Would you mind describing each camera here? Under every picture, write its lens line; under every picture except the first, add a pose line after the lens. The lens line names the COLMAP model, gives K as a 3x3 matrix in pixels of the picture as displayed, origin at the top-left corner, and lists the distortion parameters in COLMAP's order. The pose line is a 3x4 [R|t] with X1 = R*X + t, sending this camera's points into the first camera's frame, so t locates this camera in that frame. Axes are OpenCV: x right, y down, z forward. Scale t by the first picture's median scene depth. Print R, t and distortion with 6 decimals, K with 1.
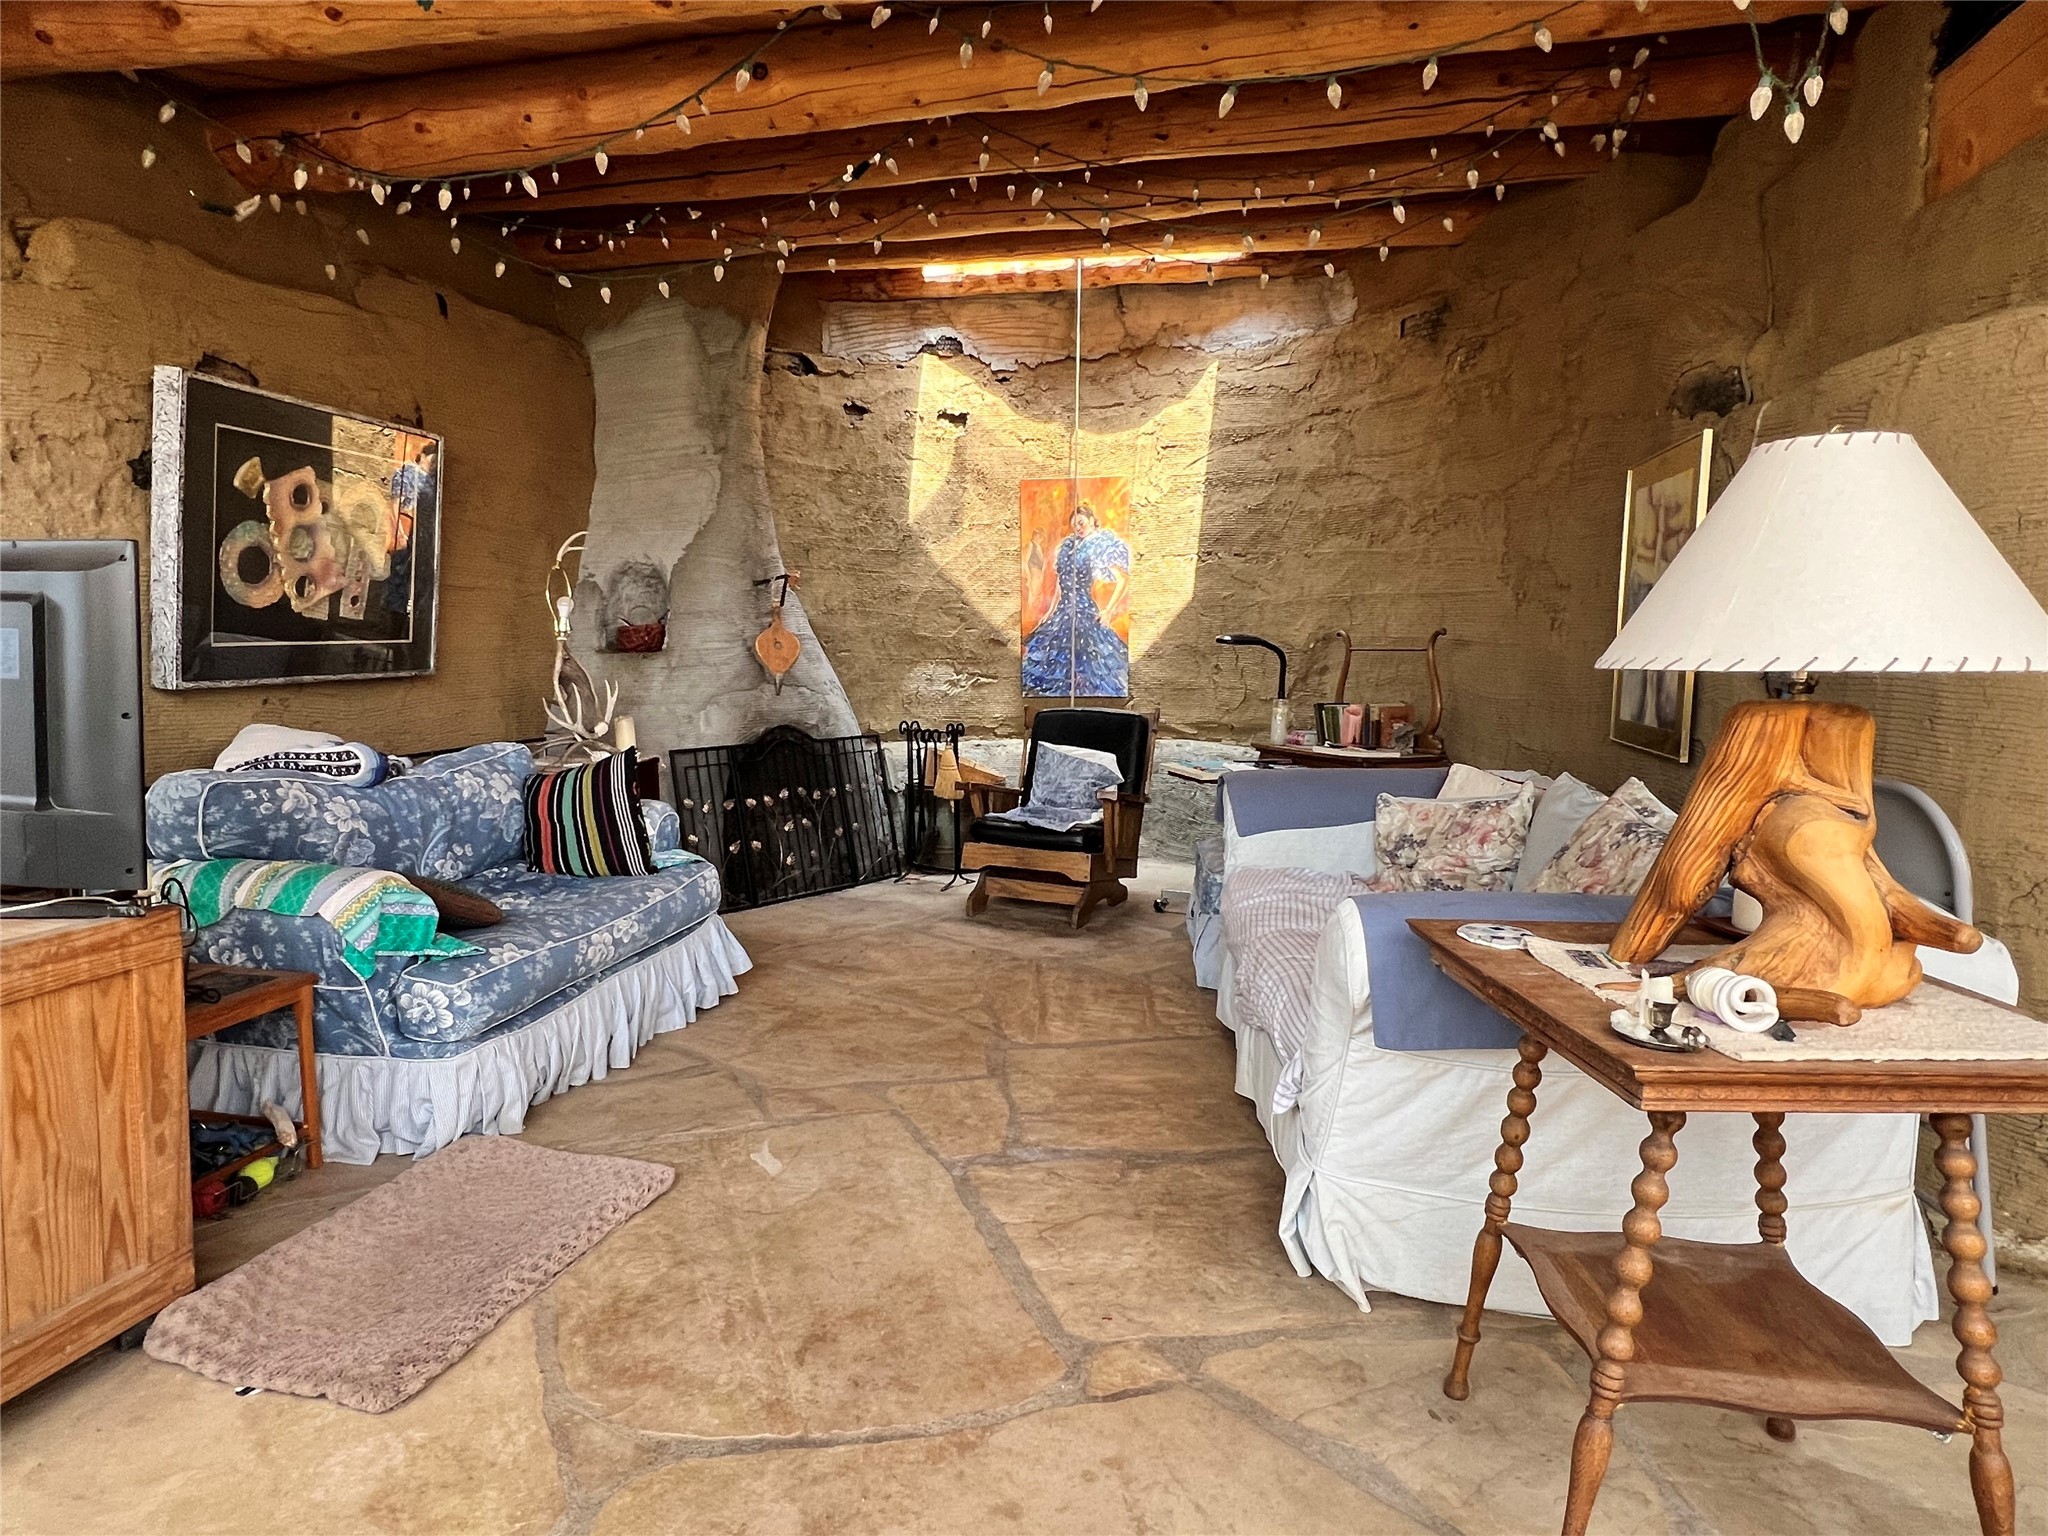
lens RADIAL K [[1098.5, 0, 1018.9], [0, 1098.5, 771.6], [0, 0, 1]] dist [-0.006890, -0.001664]
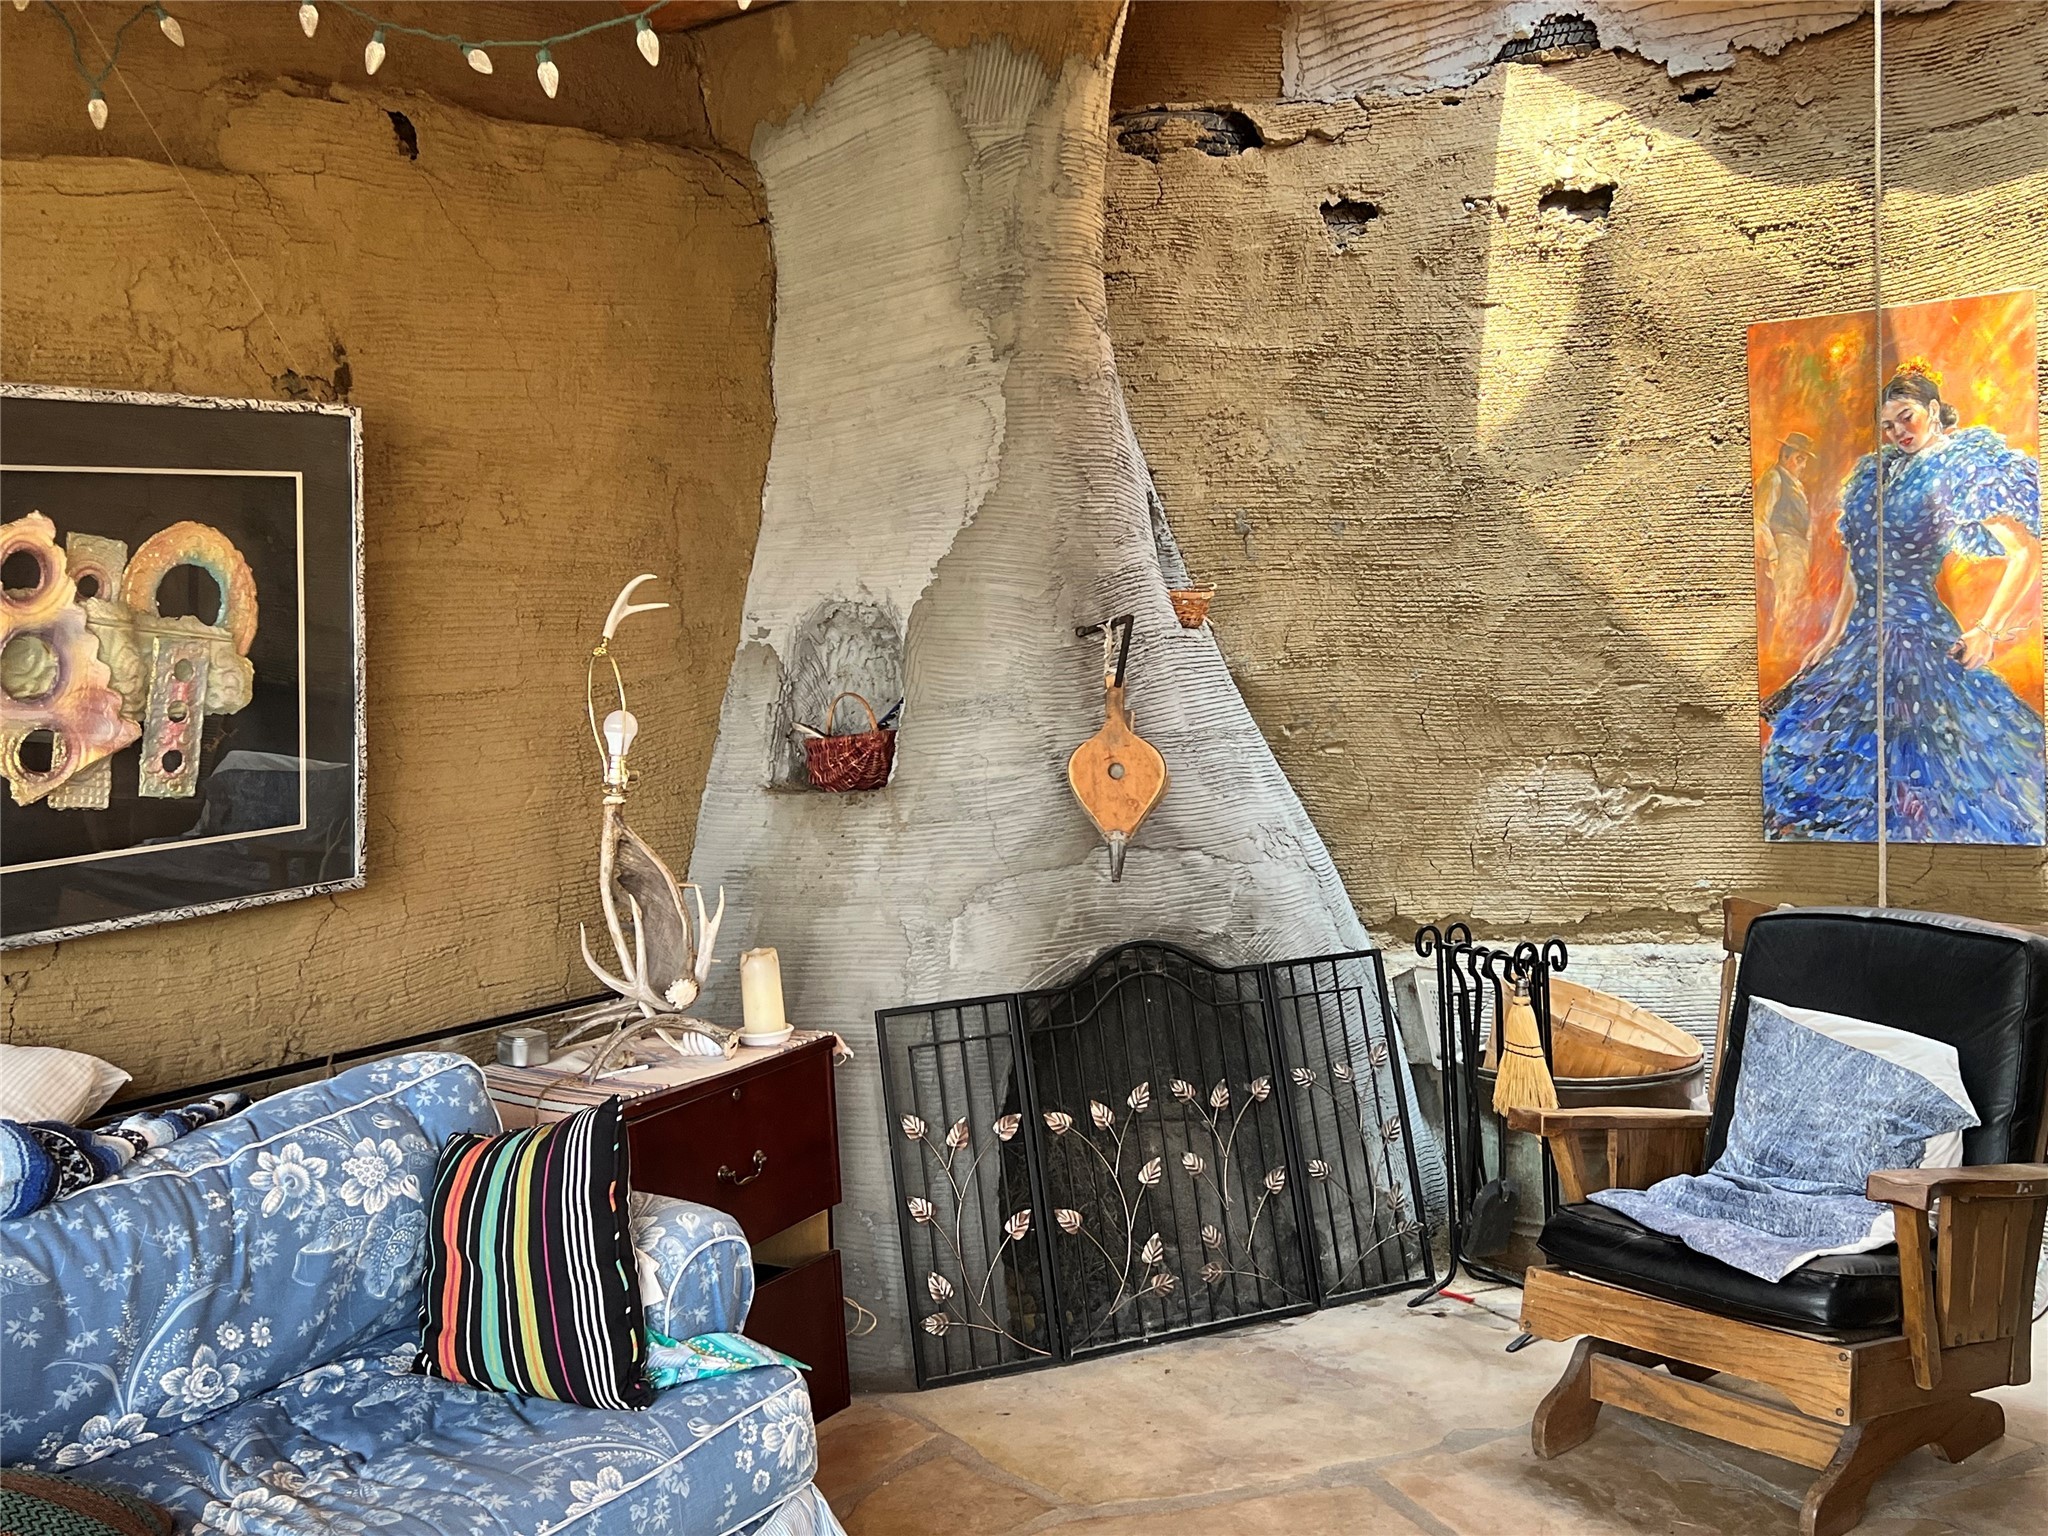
lens RADIAL K [[2053.7, 0, 1033.4], [0, 2053.7, 768.7], [0, 0, 1]] dist [0.055791, 0.000000]
pose [[0.910736, -0.012400, -0.412803, 0.095438], [-0.002493, 0.999366, -0.035520, -0.085359], [0.412981, 0.033379, 0.910128, 0.218580]]
